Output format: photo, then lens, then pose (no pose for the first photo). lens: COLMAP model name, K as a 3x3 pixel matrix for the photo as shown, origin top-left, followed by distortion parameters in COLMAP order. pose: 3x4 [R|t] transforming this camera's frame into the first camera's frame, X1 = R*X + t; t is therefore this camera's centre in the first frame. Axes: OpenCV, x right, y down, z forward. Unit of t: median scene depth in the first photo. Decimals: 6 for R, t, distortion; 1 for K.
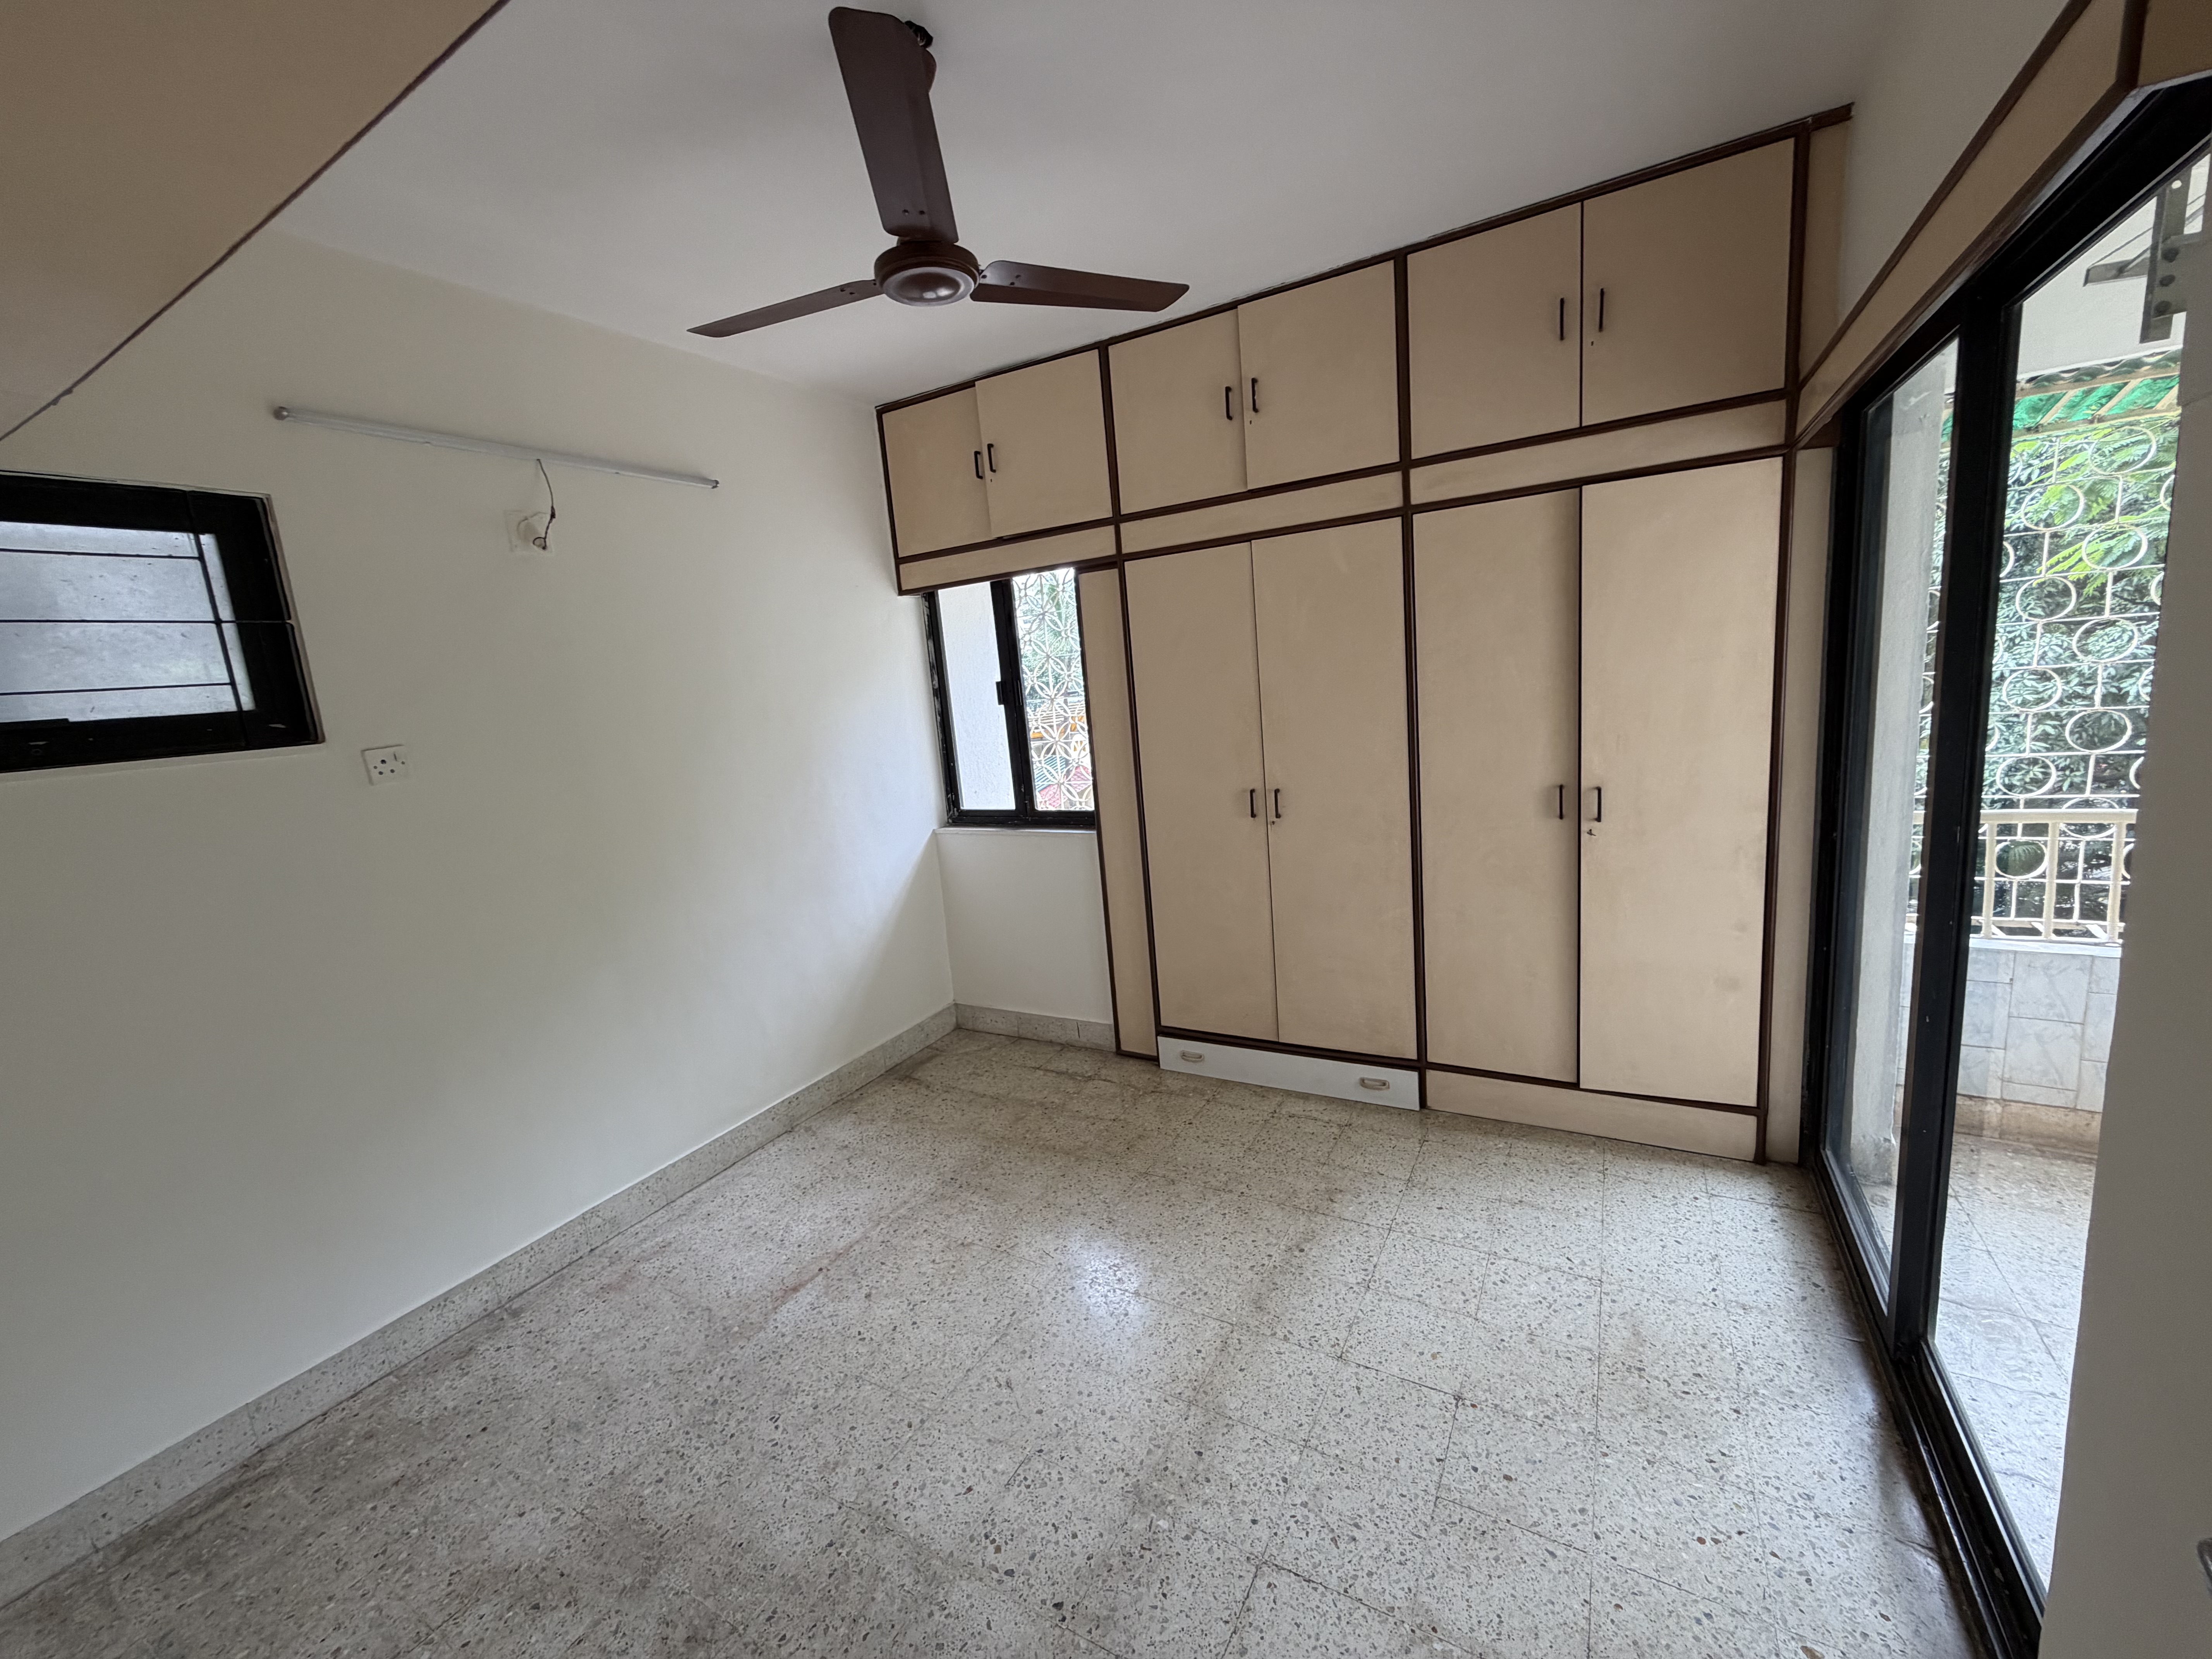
lens RADIAL K [[877.5, 0, 1091.4], [0, 877.5, 828.2], [0, 0, 1]] dist [0.002711, 0.000188]
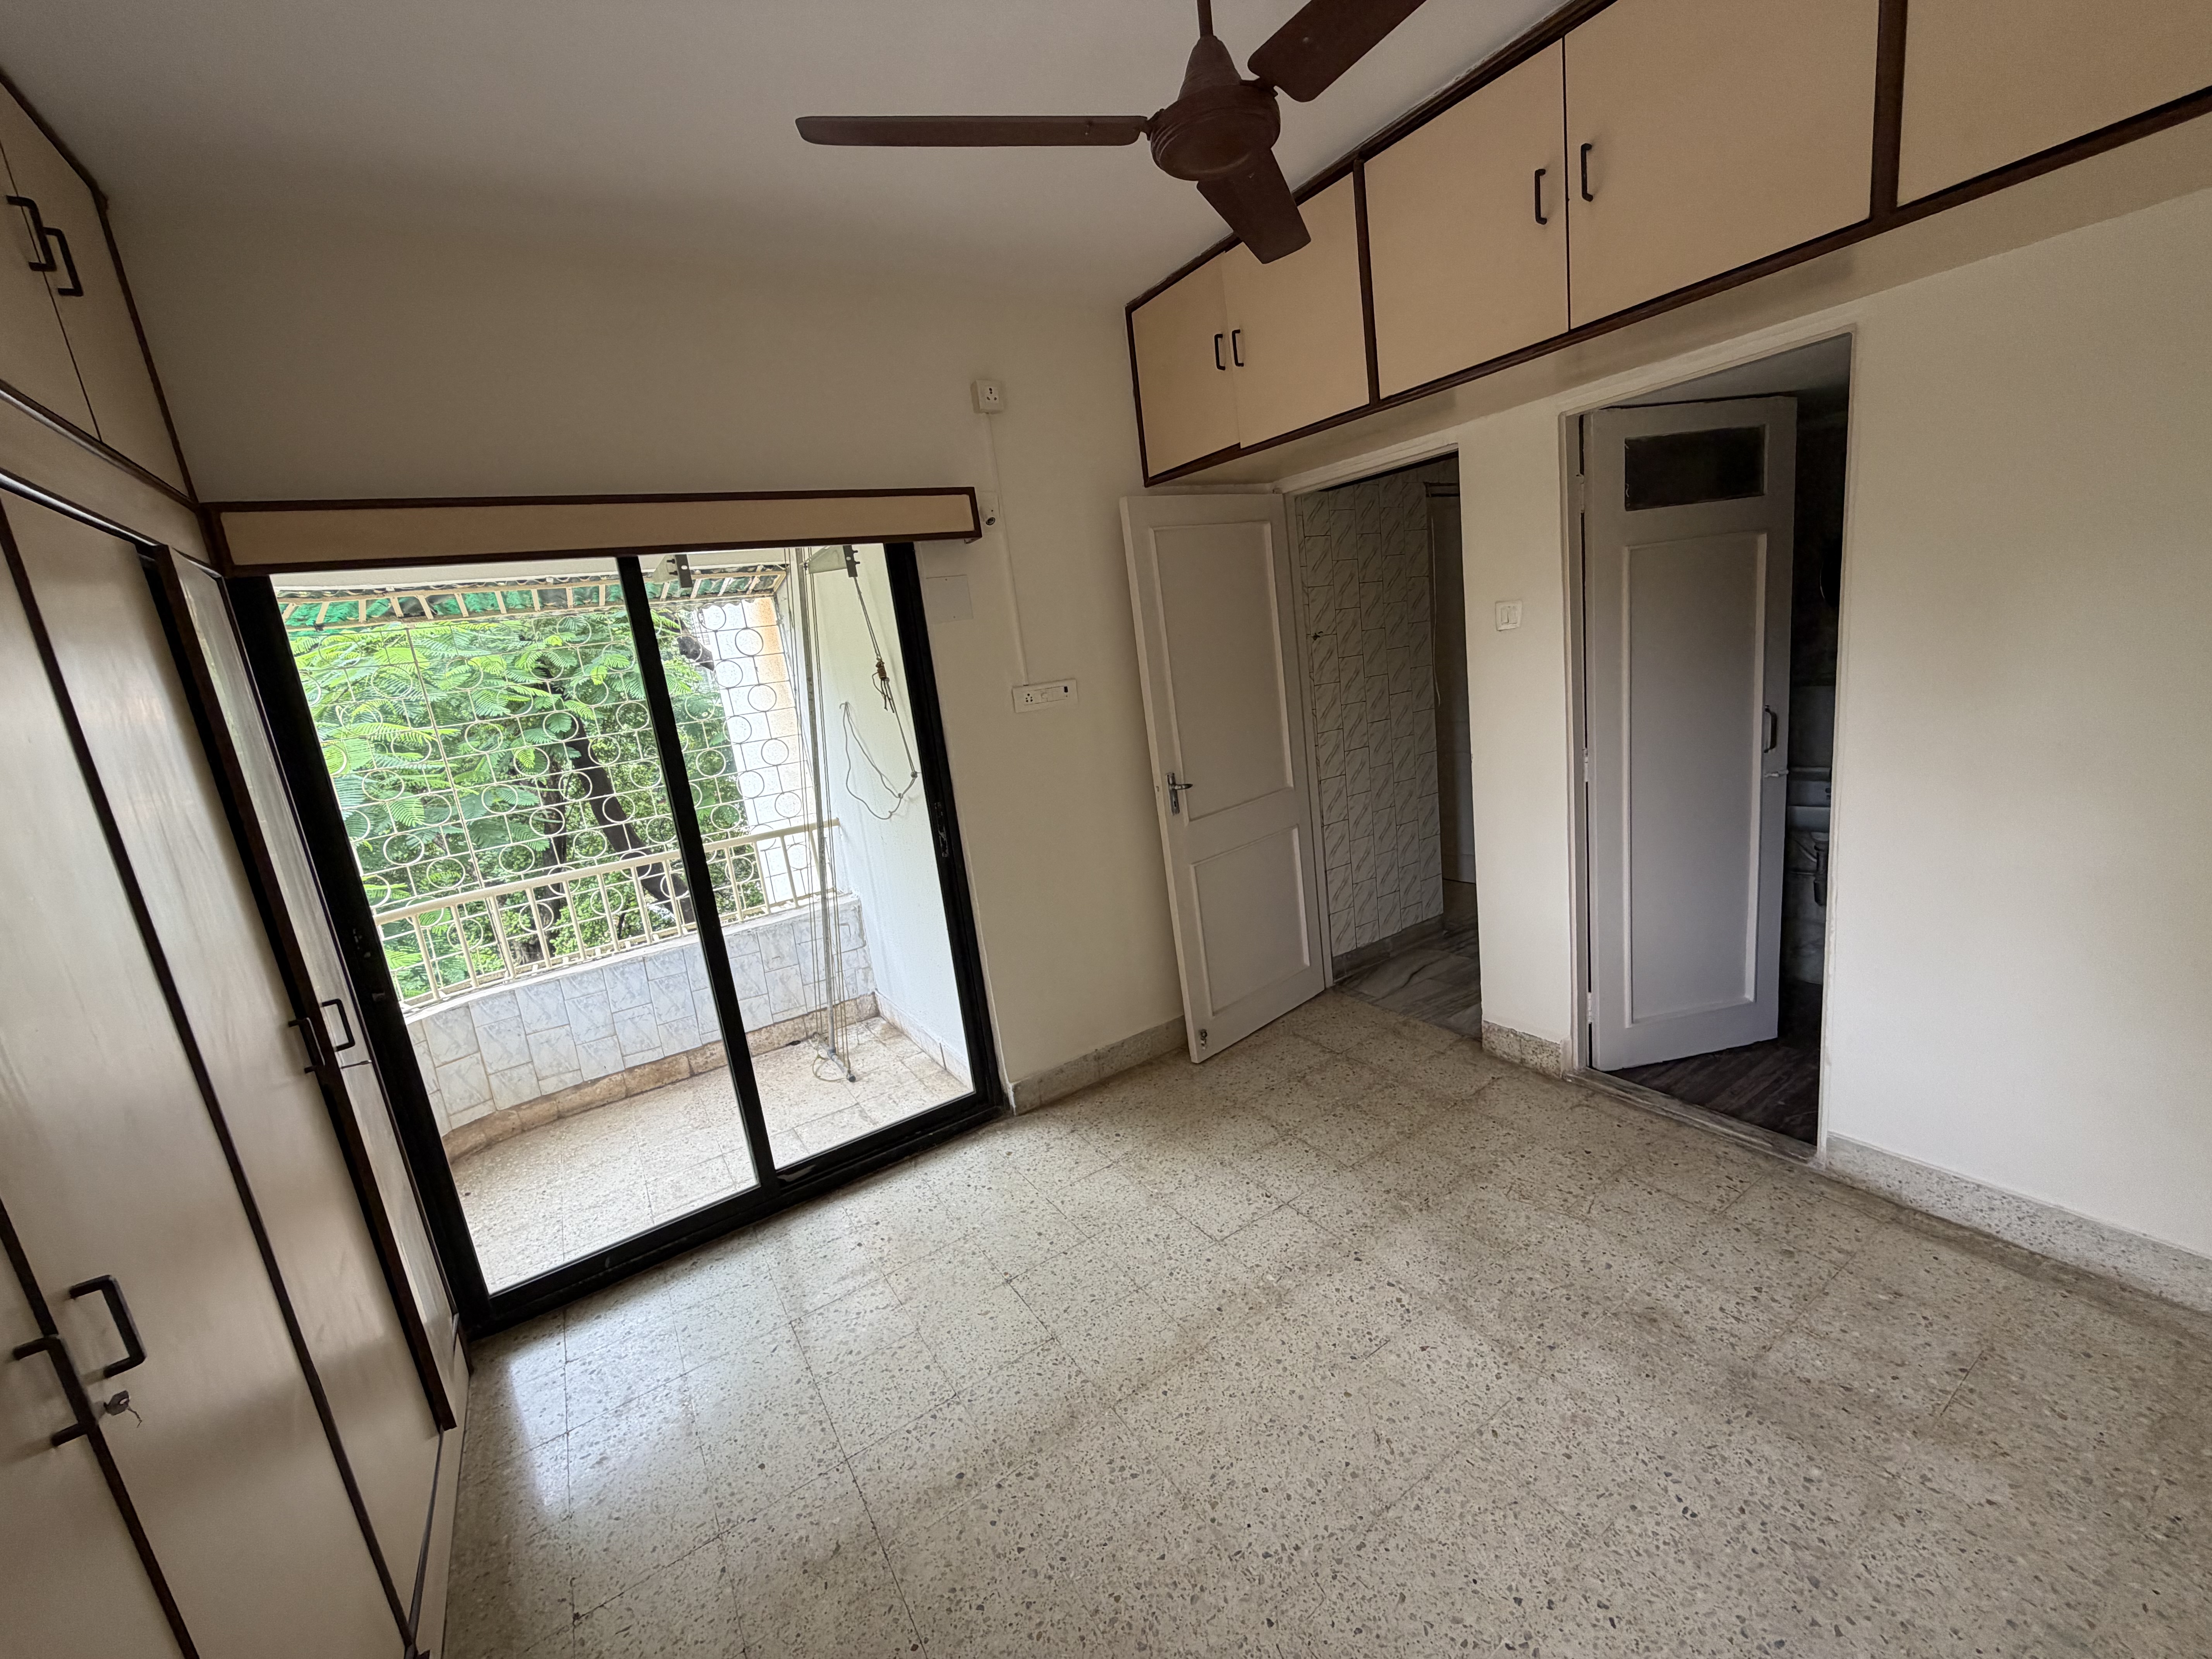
lens RADIAL K [[877.5, 0, 1102.9], [0, 877.5, 829.0], [0, 0, 1]] dist [0.002711, 0.000188]
pose [[-0.870859, 0.104691, 0.480254, -0.386095], [0.278632, 0.910053, 0.306869, -0.299607], [-0.404930, 0.401054, -0.821698, 1.803763]]
